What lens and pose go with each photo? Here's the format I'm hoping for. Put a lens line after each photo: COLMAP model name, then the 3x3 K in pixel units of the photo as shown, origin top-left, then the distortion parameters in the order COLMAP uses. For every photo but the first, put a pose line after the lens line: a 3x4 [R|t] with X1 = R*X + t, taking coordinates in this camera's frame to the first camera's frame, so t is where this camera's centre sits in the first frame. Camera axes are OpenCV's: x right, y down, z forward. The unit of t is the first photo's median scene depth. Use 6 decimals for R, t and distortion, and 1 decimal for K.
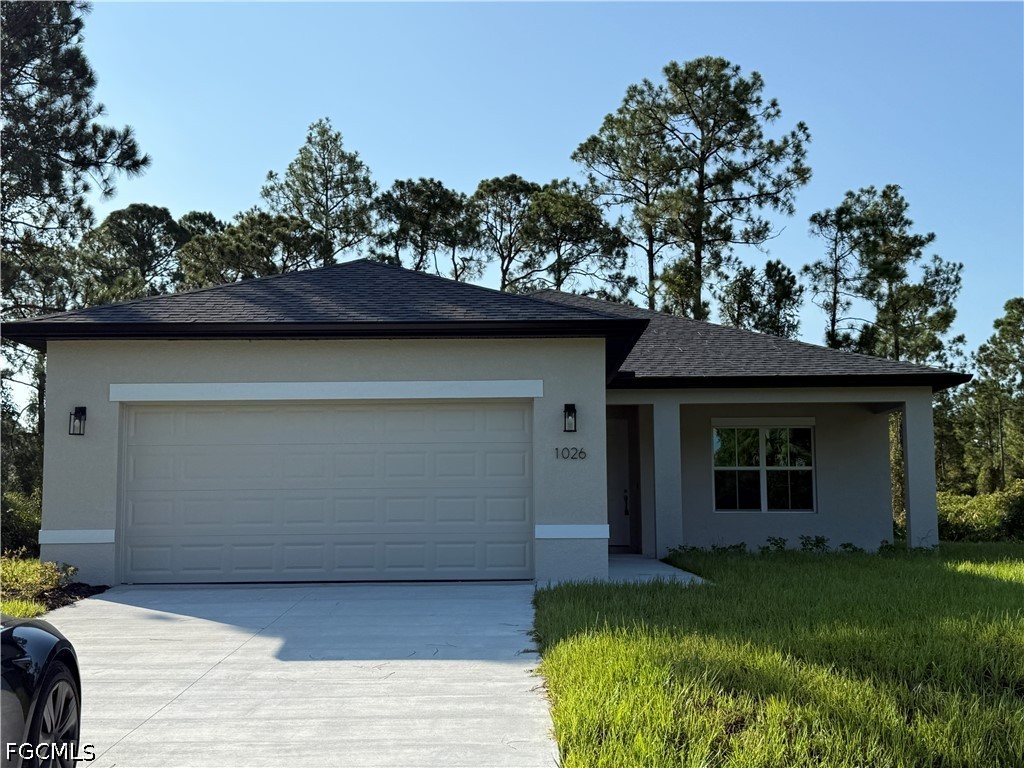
lens RADIAL K [[1256.0, 0, 504.8], [0, 1256.0, 381.5], [0, 0, 1]] dist [0.221604, -0.524534]
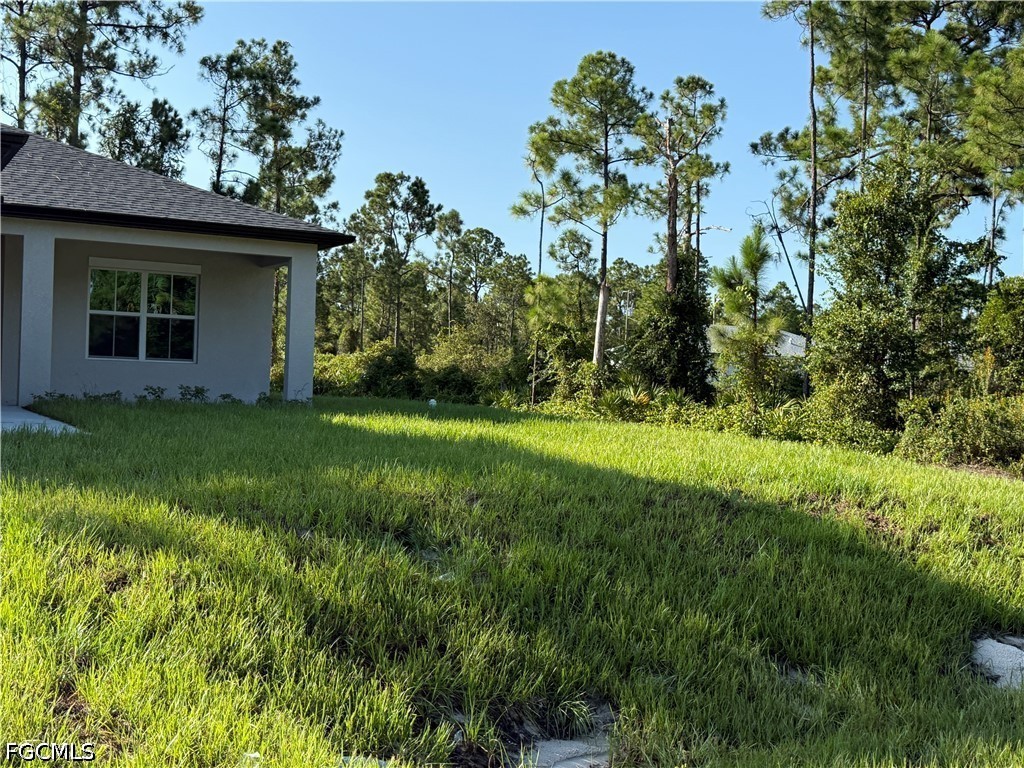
lens RADIAL K [[1256.0, 0, 504.8], [0, 1256.0, 381.5], [0, 0, 1]] dist [0.221604, -0.524534]
pose [[0.882851, 0.036969, 0.468196, -0.001332], [-0.090417, 0.991627, 0.092195, 0.002372], [-0.460868, -0.123727, 0.878802, 0.012279]]
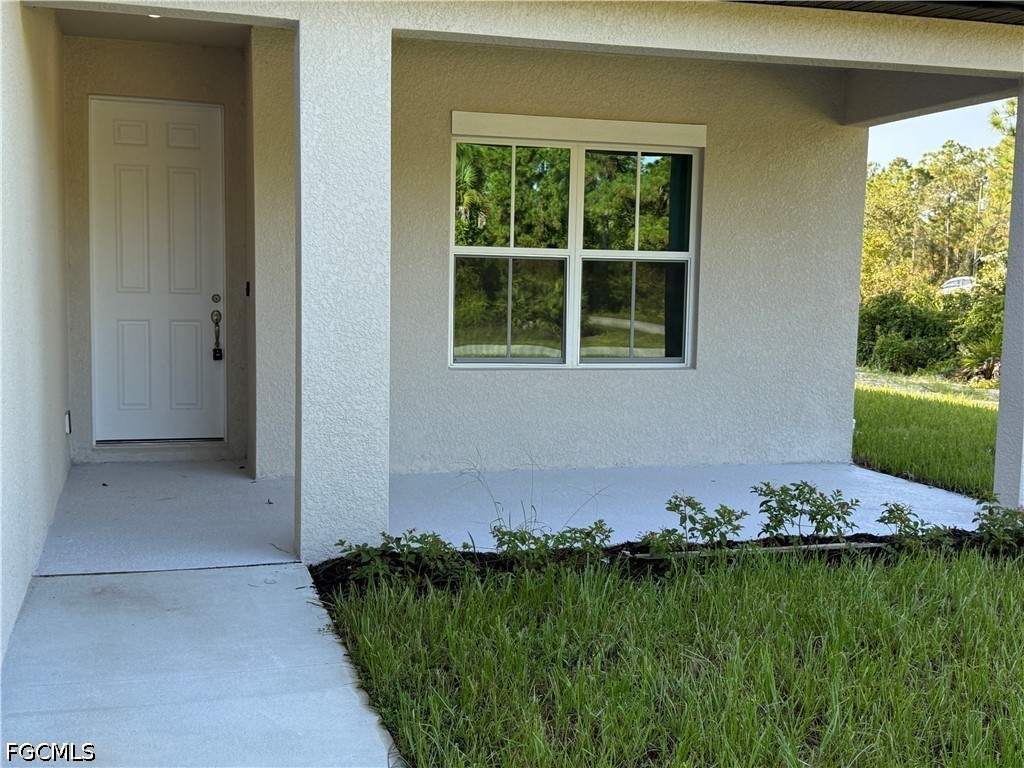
lens RADIAL K [[1256.0, 0, 504.8], [0, 1256.0, 381.5], [0, 0, 1]] dist [0.221604, -0.524534]
pose [[0.957979, 0.002384, 0.286827, 0.032314], [-0.057488, 0.981271, 0.183851, 0.016624], [-0.281017, -0.192615, 0.940175, 0.284029]]
